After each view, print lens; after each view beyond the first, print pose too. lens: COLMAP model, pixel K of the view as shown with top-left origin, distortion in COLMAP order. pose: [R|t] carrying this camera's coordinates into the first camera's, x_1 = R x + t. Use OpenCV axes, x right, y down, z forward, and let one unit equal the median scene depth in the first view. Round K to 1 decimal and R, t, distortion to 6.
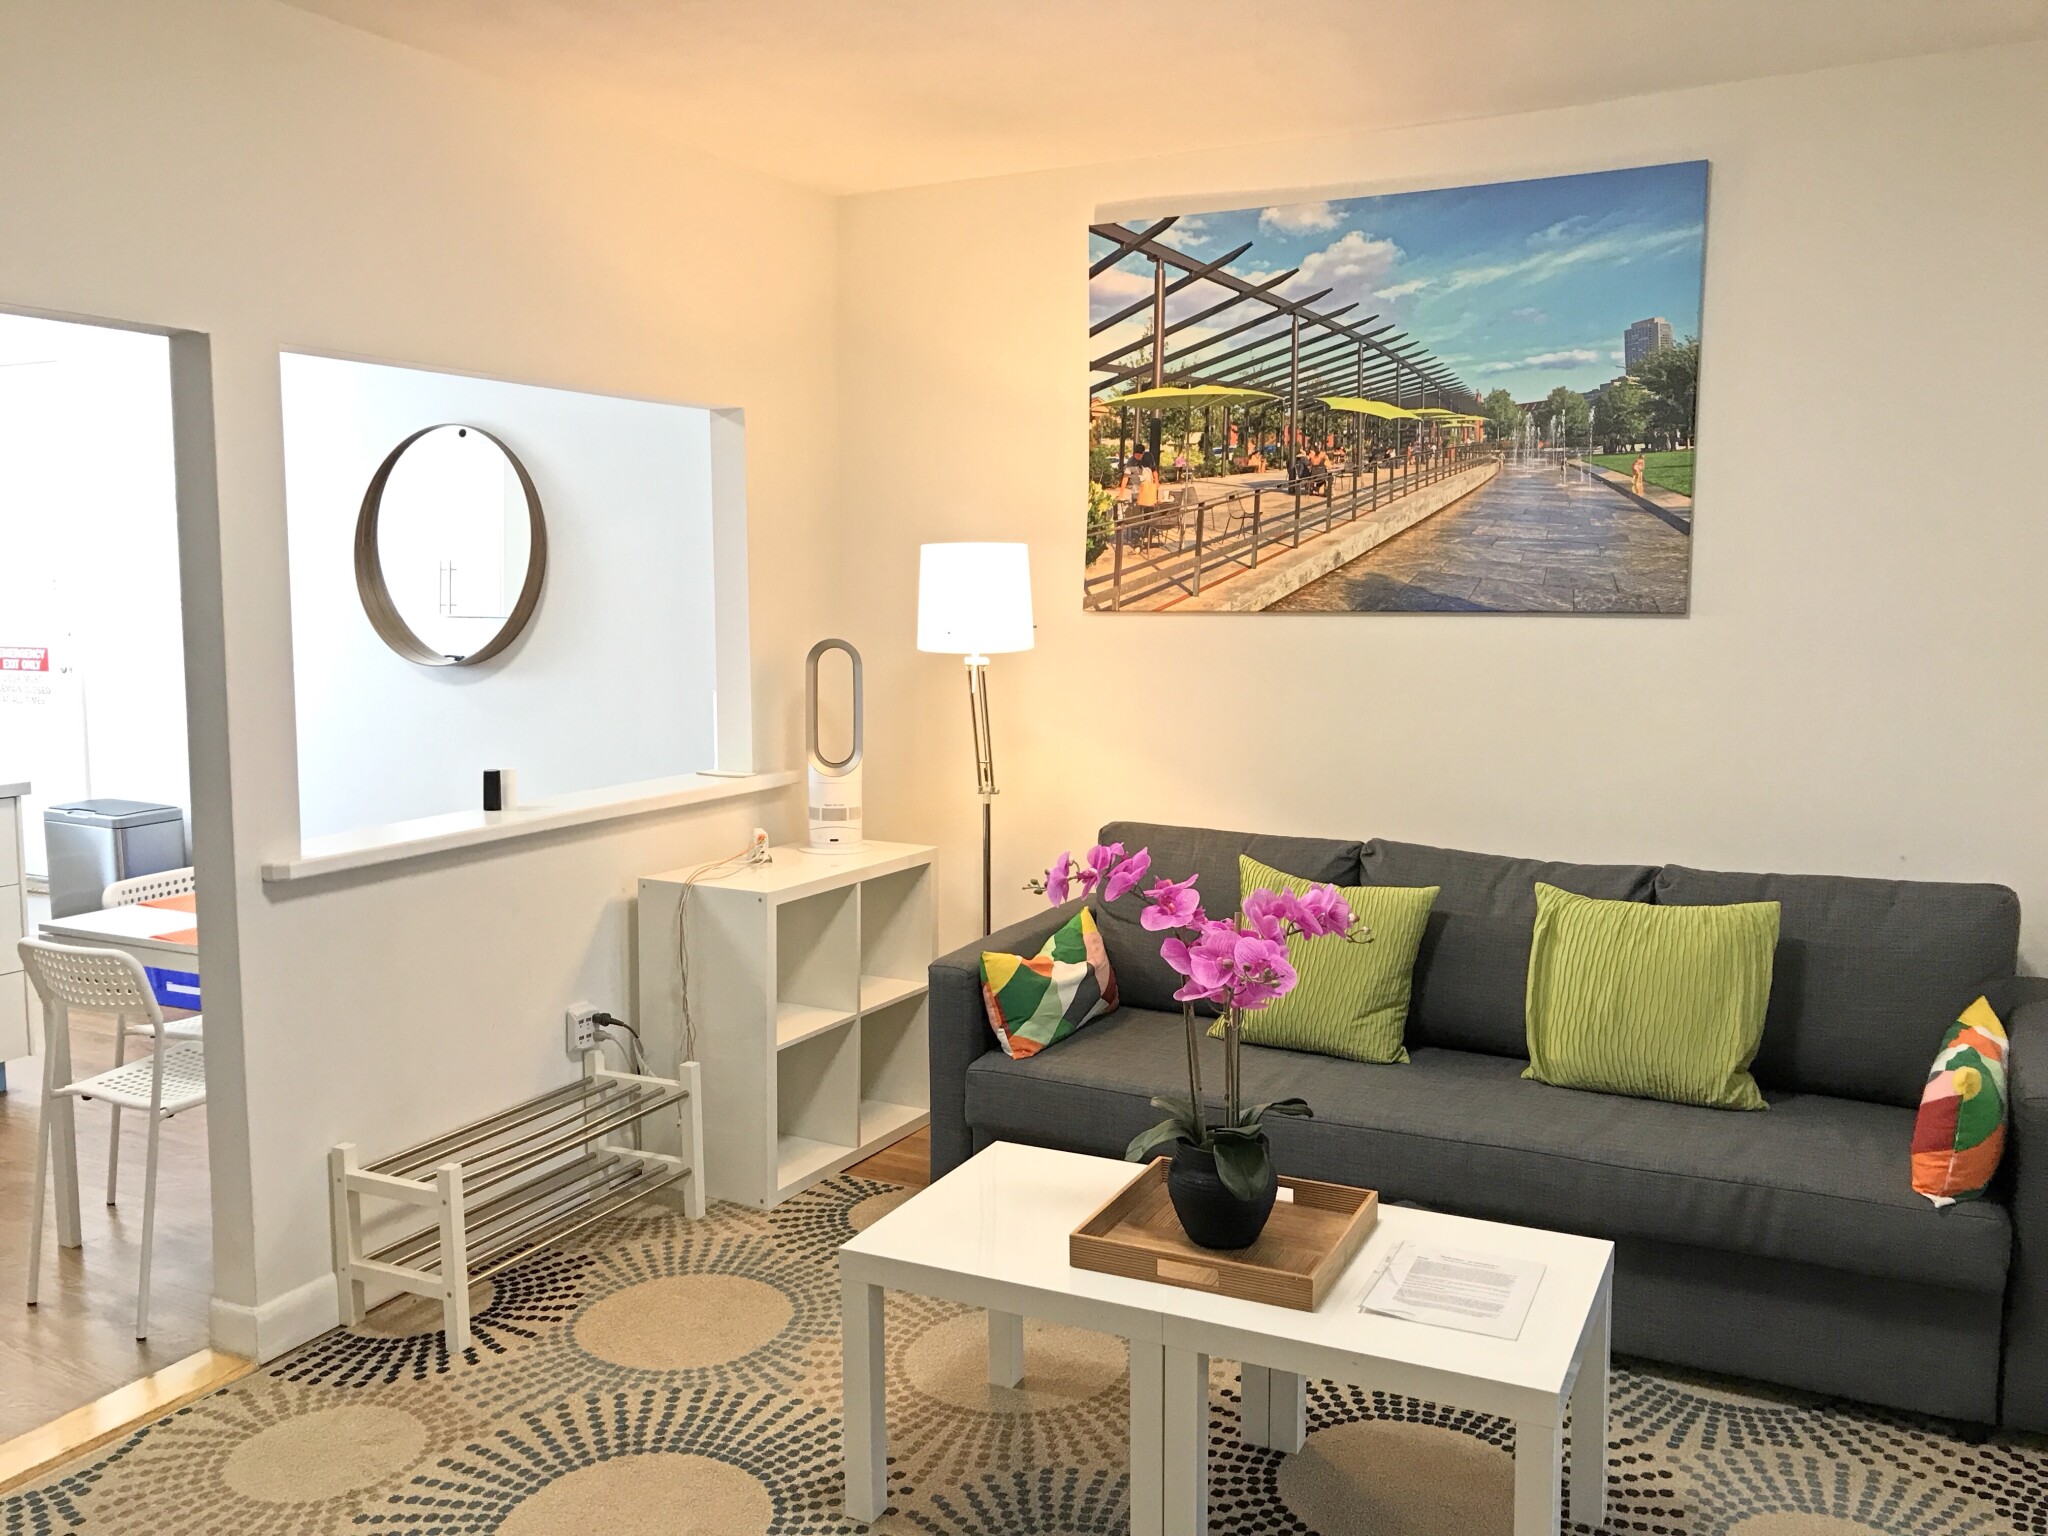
lens RADIAL K [[1705.0, 0, 996.0], [0, 1705.0, 762.9], [0, 0, 1]] dist [0.025002, -0.021936]
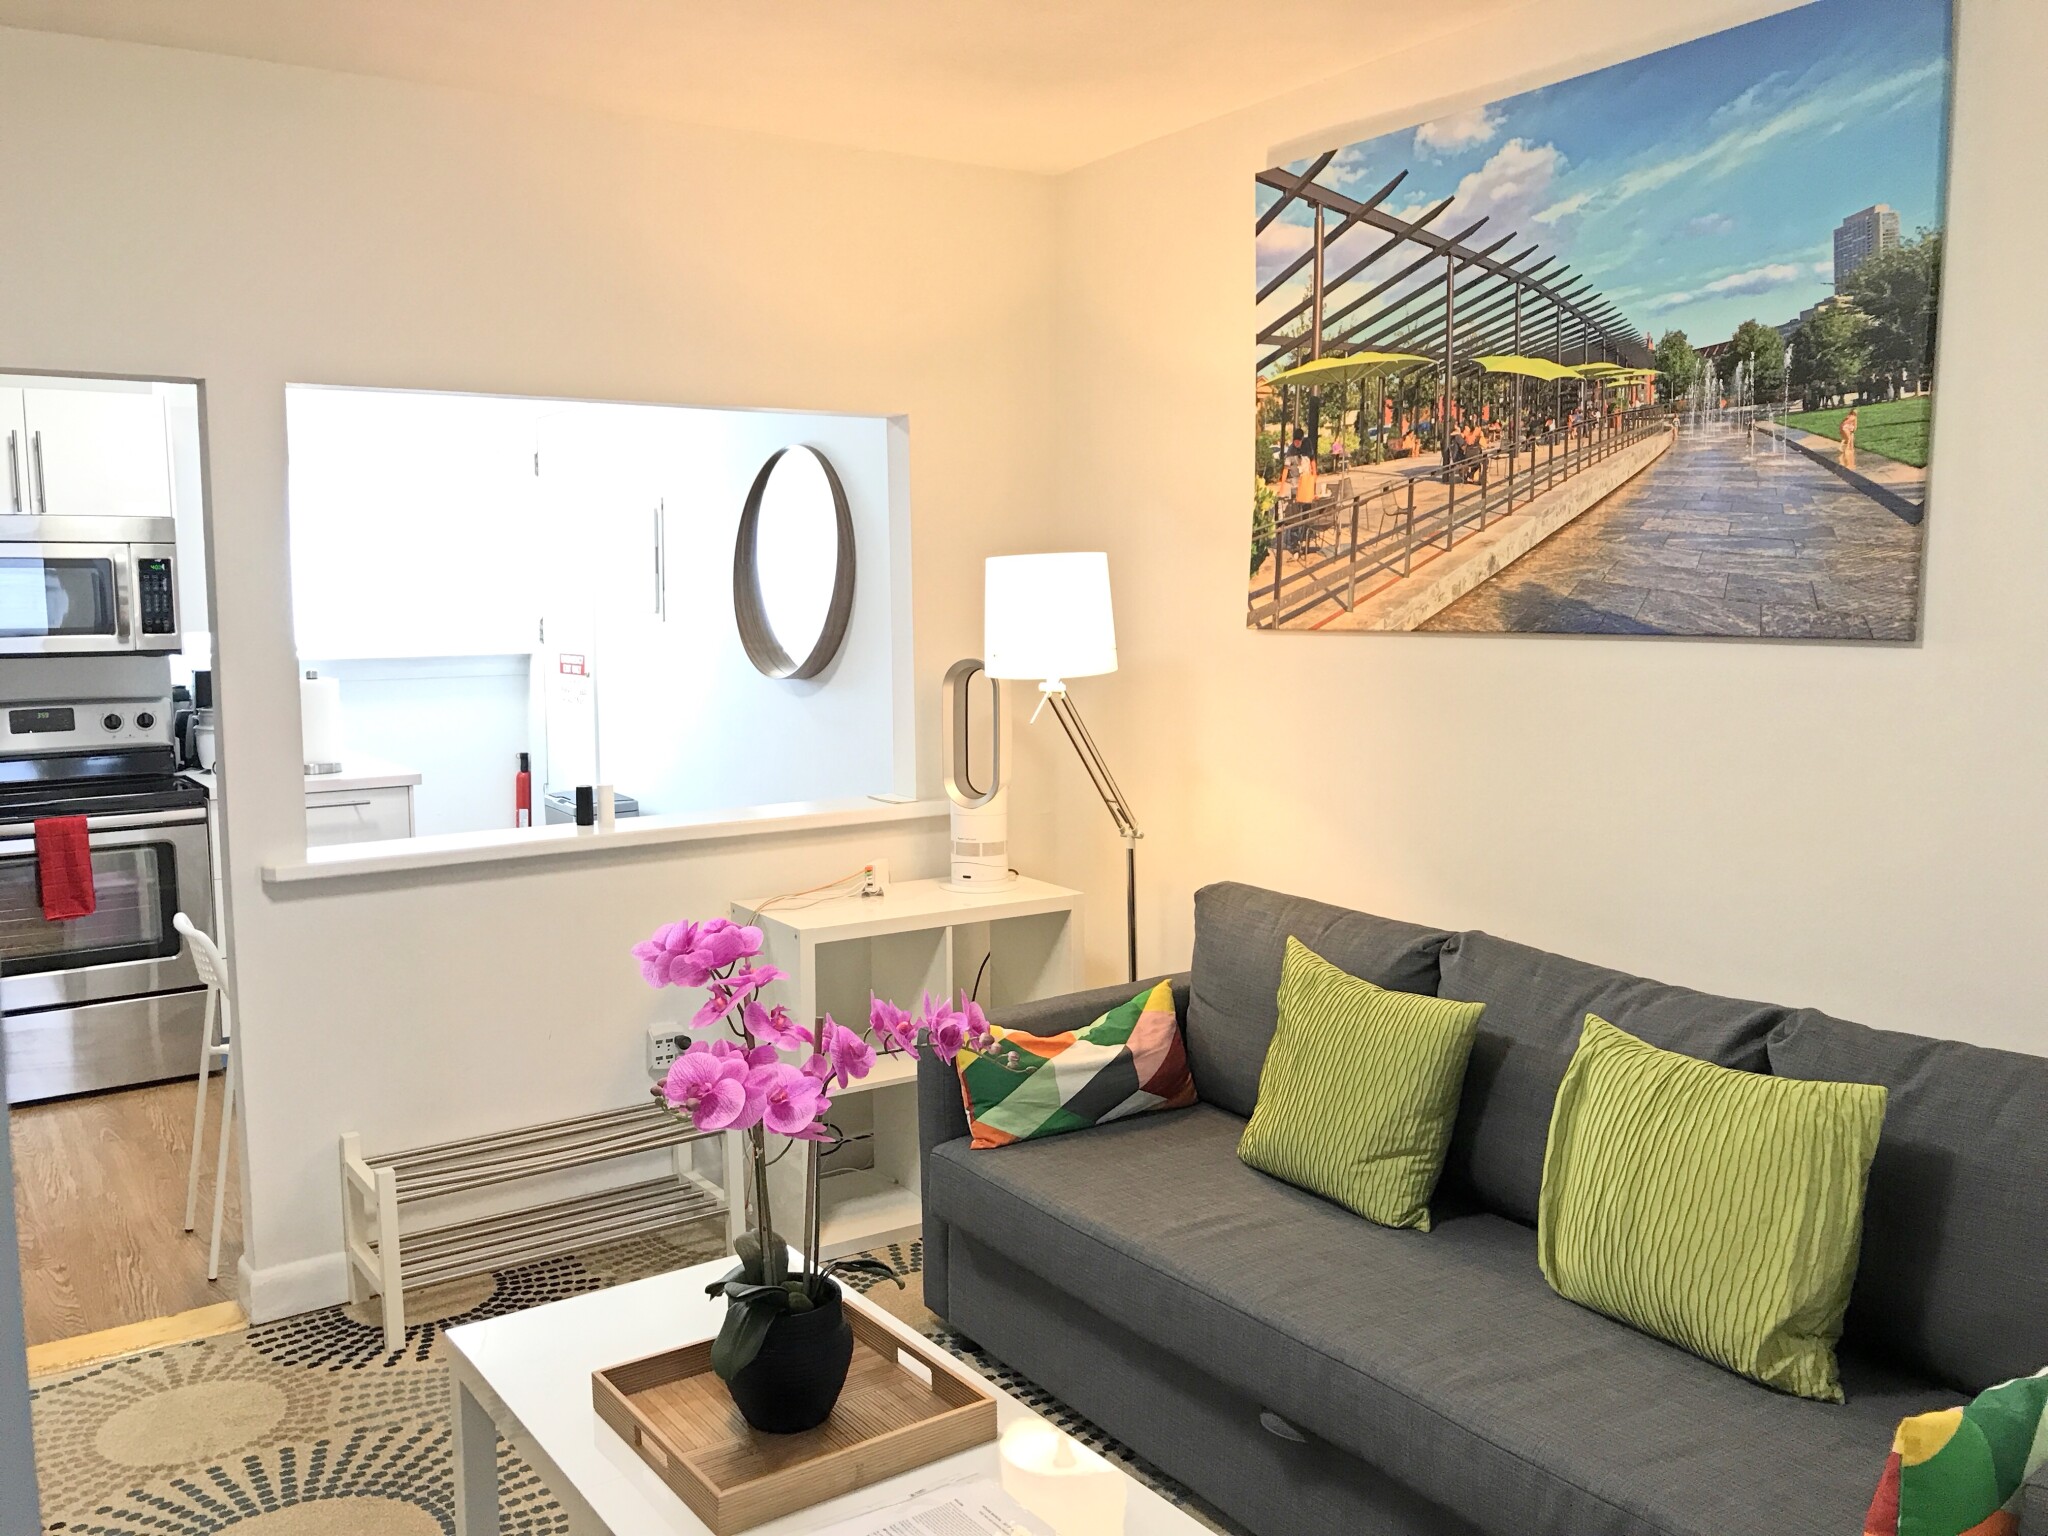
lens RADIAL K [[1705.0, 0, 980.9], [0, 1705.0, 754.5], [0, 0, 1]] dist [0.025002, -0.021936]
pose [[0.871028, 0.039405, -0.489651, 0.389031], [-0.040942, 0.999133, 0.007575, -0.030250], [0.489525, 0.013449, 0.871886, 0.214814]]
